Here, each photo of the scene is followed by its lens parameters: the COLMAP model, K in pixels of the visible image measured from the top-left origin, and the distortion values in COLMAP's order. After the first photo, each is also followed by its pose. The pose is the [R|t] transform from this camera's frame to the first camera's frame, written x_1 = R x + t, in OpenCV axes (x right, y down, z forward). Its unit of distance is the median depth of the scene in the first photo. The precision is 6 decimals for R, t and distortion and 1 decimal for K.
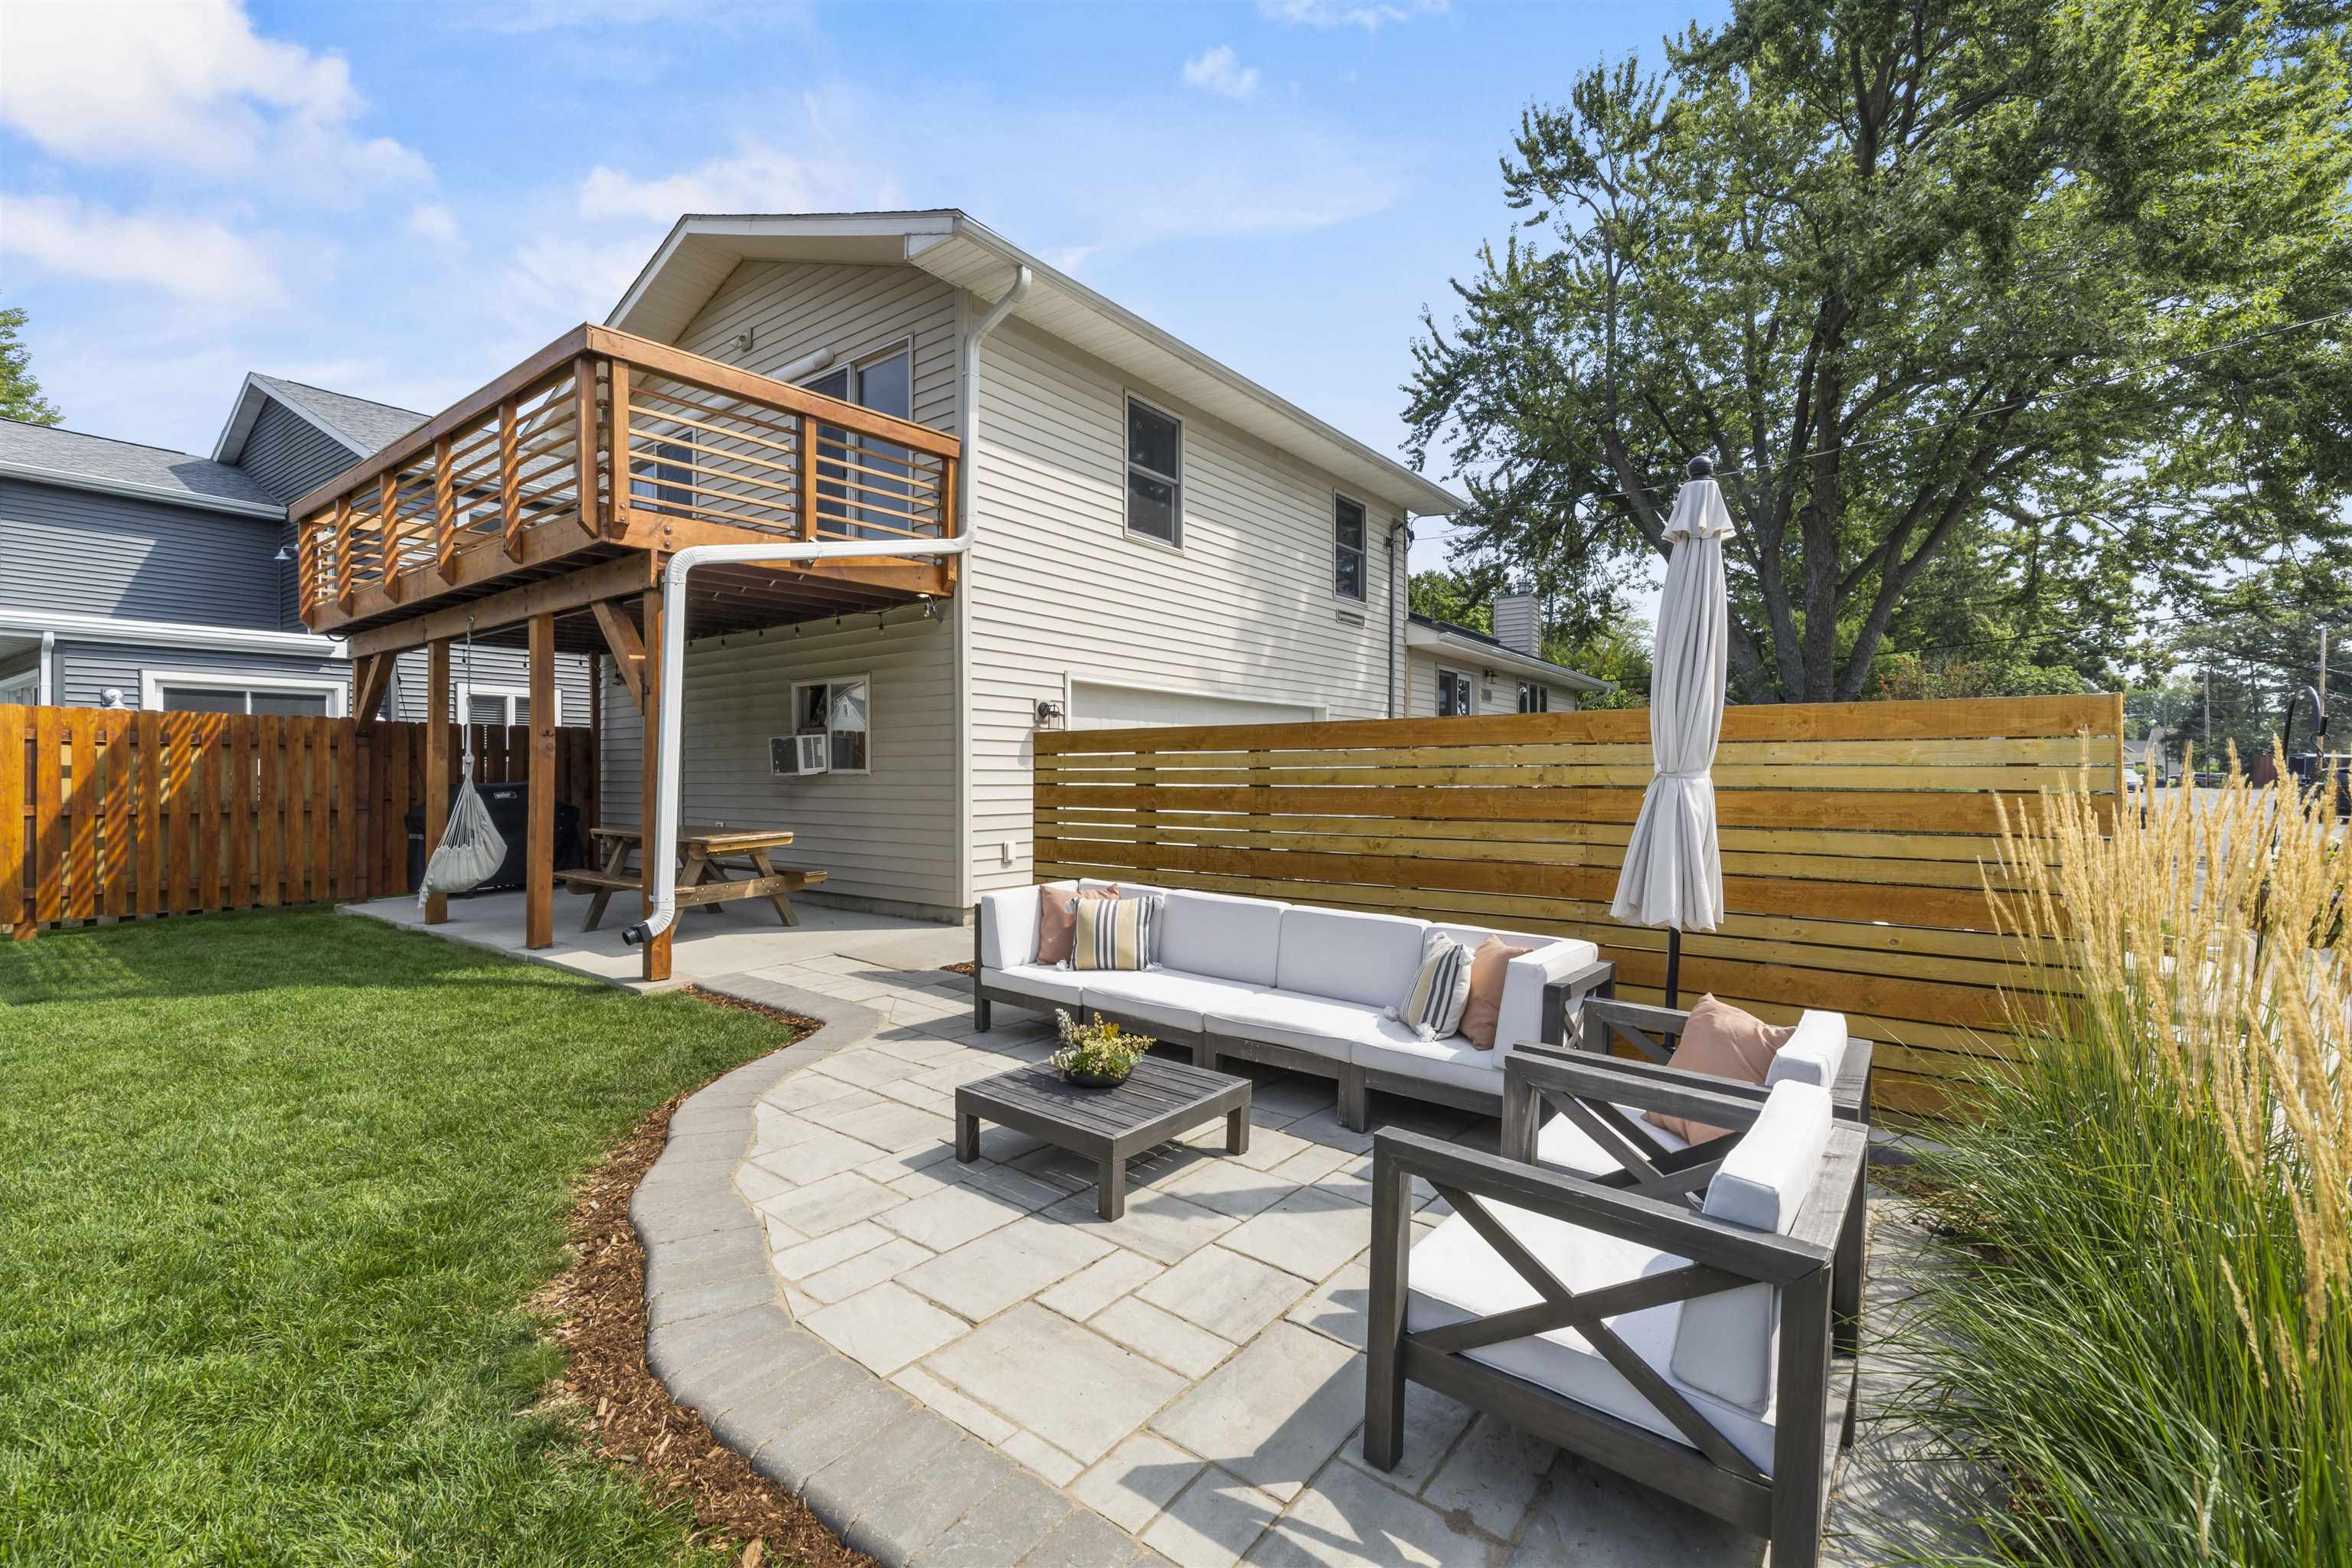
lens RADIAL K [[983.7, 0, 1176.0], [0, 983.7, 784.0], [0, 0, 1]] dist [-0.001703, -0.000124]
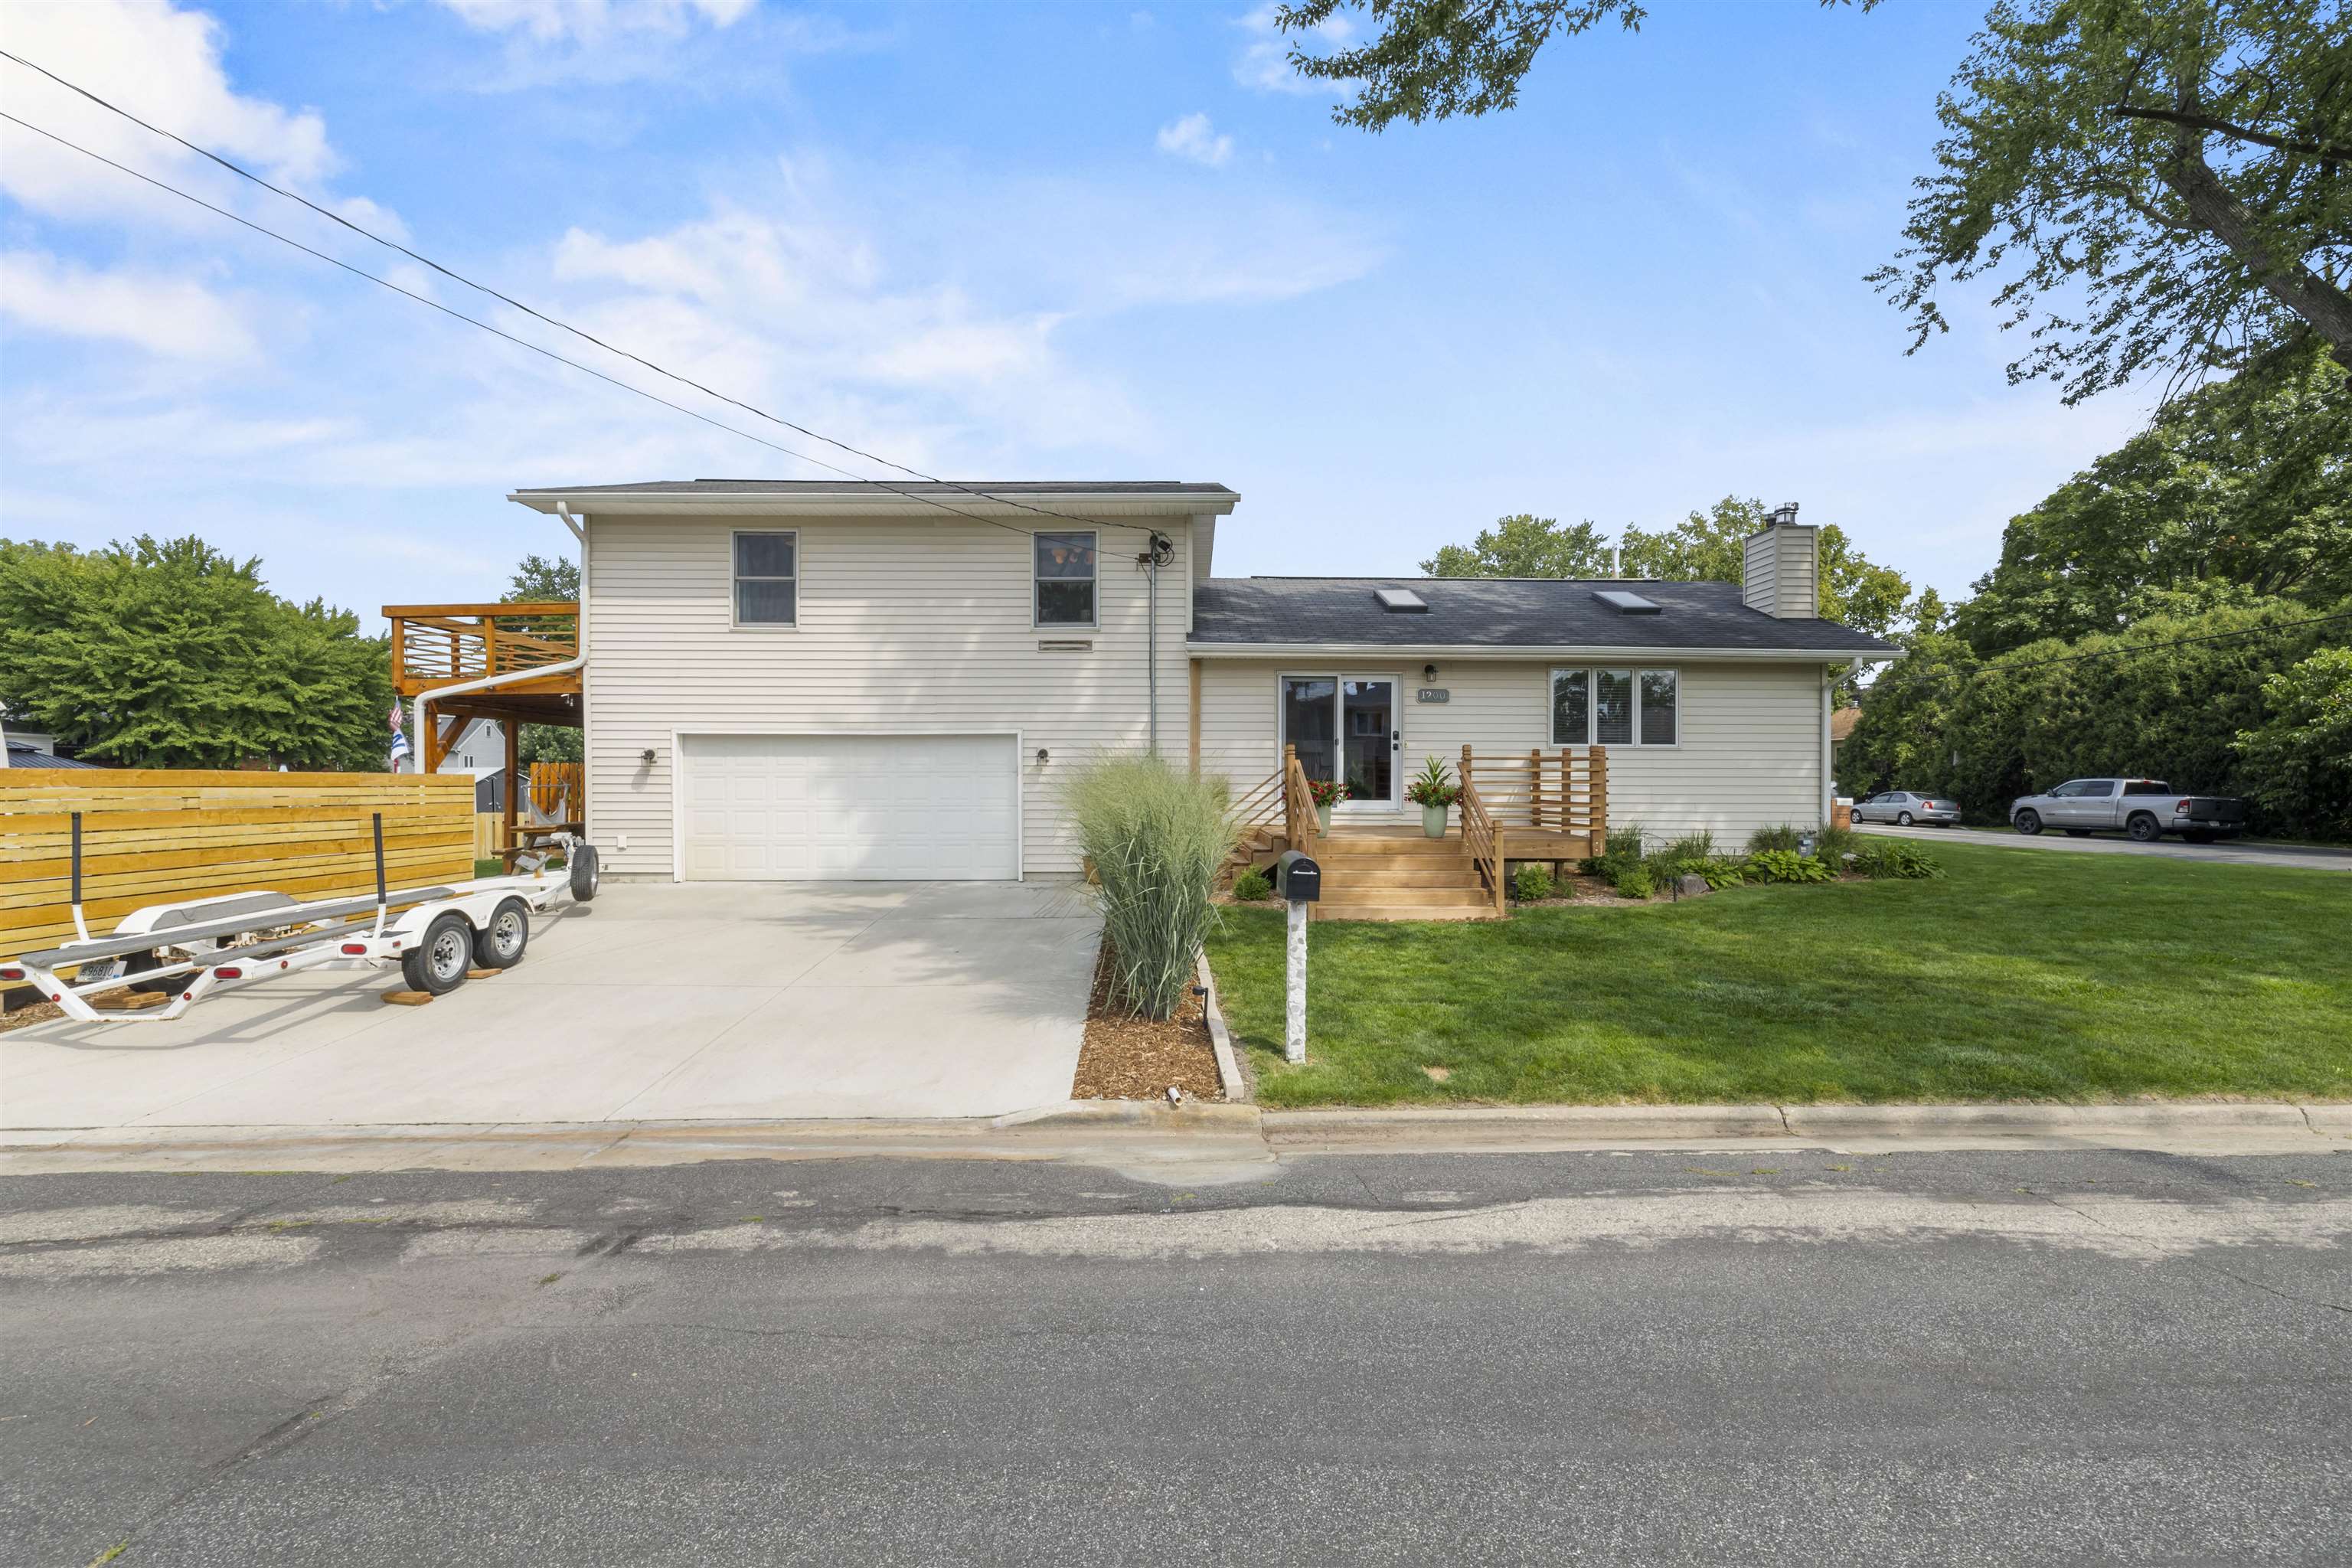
lens RADIAL K [[983.7, 0, 1176.0], [0, 983.7, 784.0], [0, 0, 1]] dist [-0.001703, -0.000124]
pose [[0.634714, -0.012280, -0.772650, 1.360249], [-0.005207, 0.999783, -0.020168, -0.001086], [0.772730, 0.016824, 0.634512, 0.553595]]
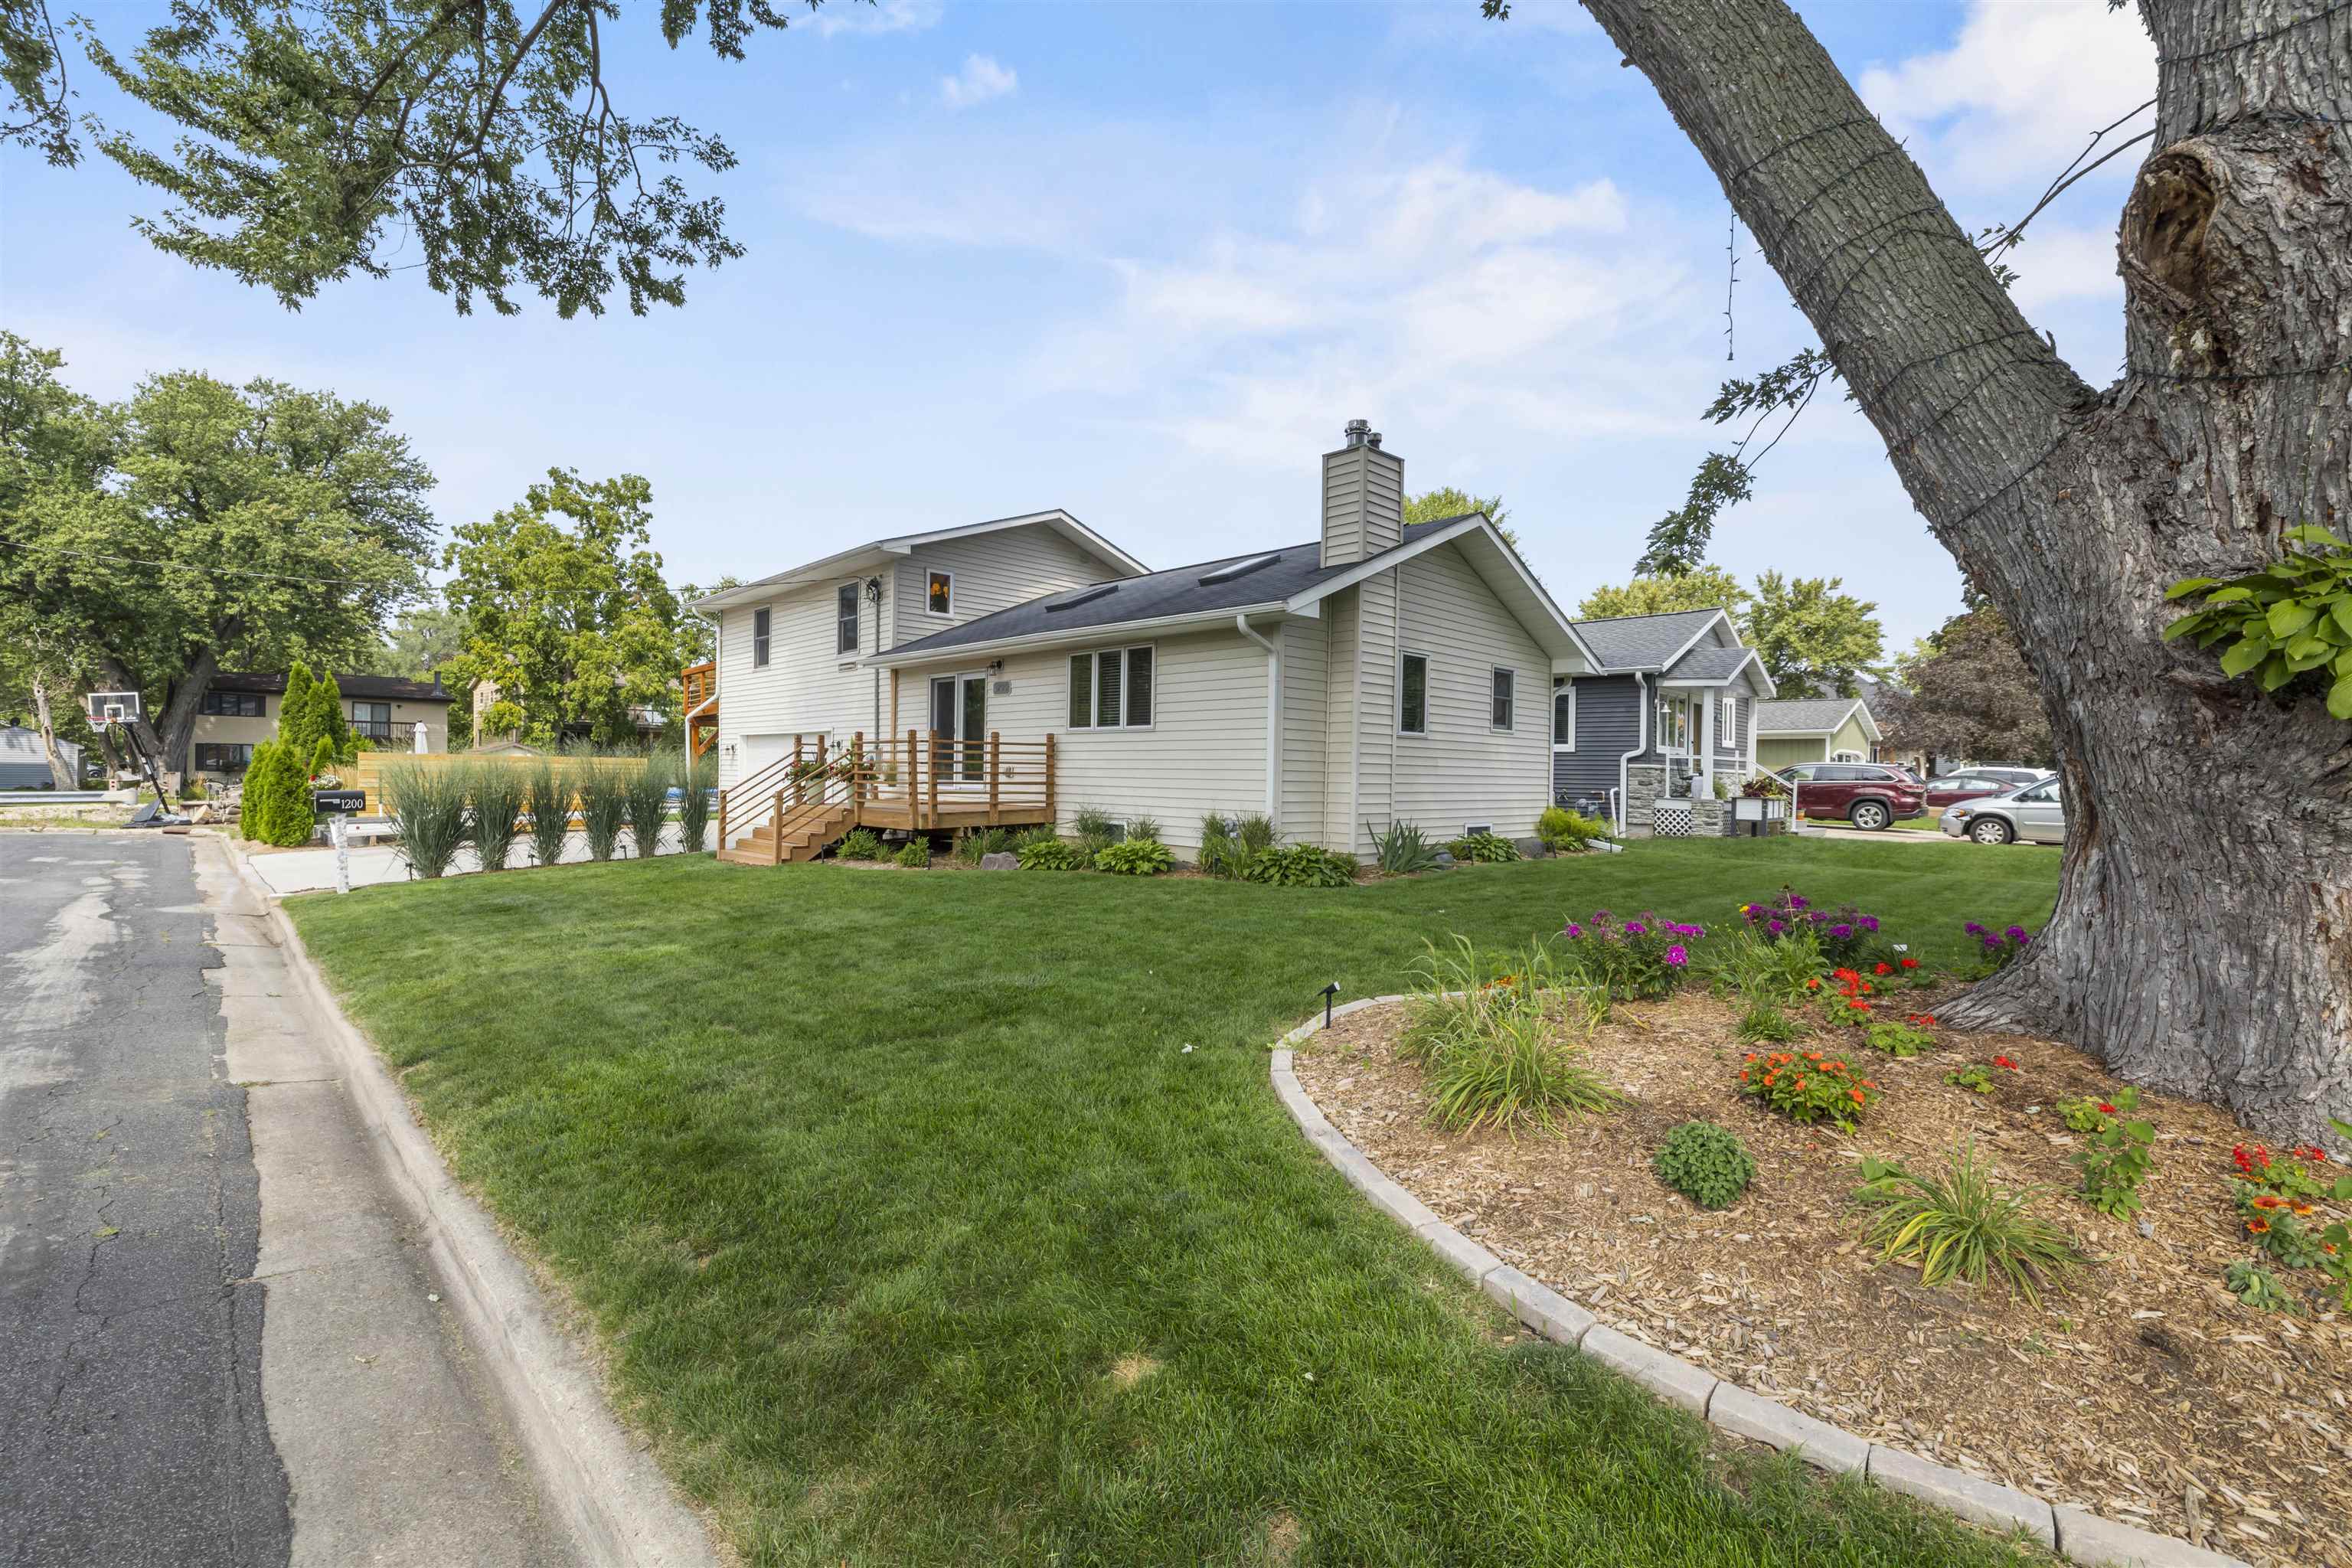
lens RADIAL K [[983.7, 0, 1176.0], [0, 983.7, 784.0], [0, 0, 1]] dist [-0.001703, -0.000124]
pose [[-0.107567, -0.017315, -0.994047, 1.991683], [-0.041132, 0.999070, -0.012951, 0.003060], [0.993347, 0.039494, -0.108180, 2.105072]]
